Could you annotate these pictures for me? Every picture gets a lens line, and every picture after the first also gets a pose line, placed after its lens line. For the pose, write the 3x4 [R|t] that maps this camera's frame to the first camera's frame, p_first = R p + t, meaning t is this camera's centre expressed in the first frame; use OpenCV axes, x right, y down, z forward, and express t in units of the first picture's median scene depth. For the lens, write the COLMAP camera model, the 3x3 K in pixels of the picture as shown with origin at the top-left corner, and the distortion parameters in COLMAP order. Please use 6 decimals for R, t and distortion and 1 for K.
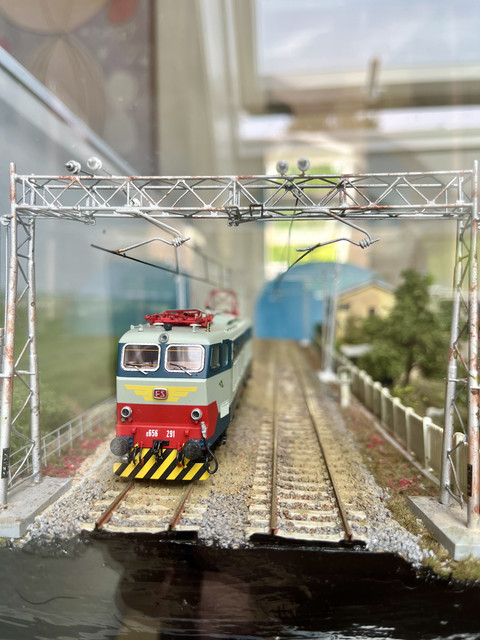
lens RADIAL K [[518.9, 0, 246.6], [0, 518.9, 319.4], [0, 0, 1]] dist [0.016446, -0.000573]
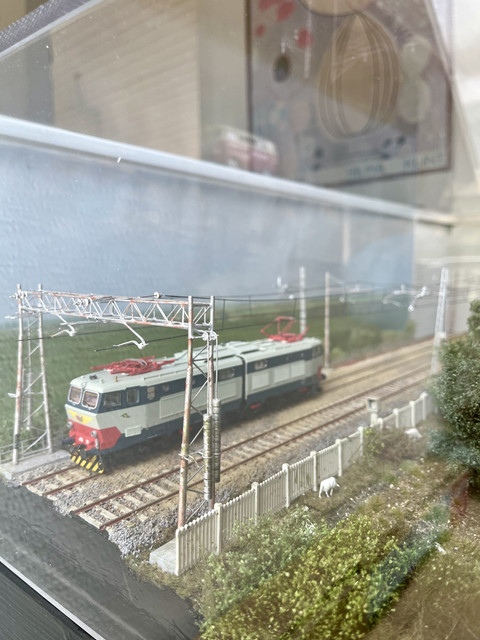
lens RADIAL K [[518.9, 0, 246.6], [0, 518.9, 319.4], [0, 0, 1]] dist [0.016446, -0.000573]
pose [[0.817581, 0.063971, -0.572248, 1.230719], [-0.015369, 0.995880, 0.089371, -0.338062], [0.575608, -0.064273, 0.815196, -0.055165]]
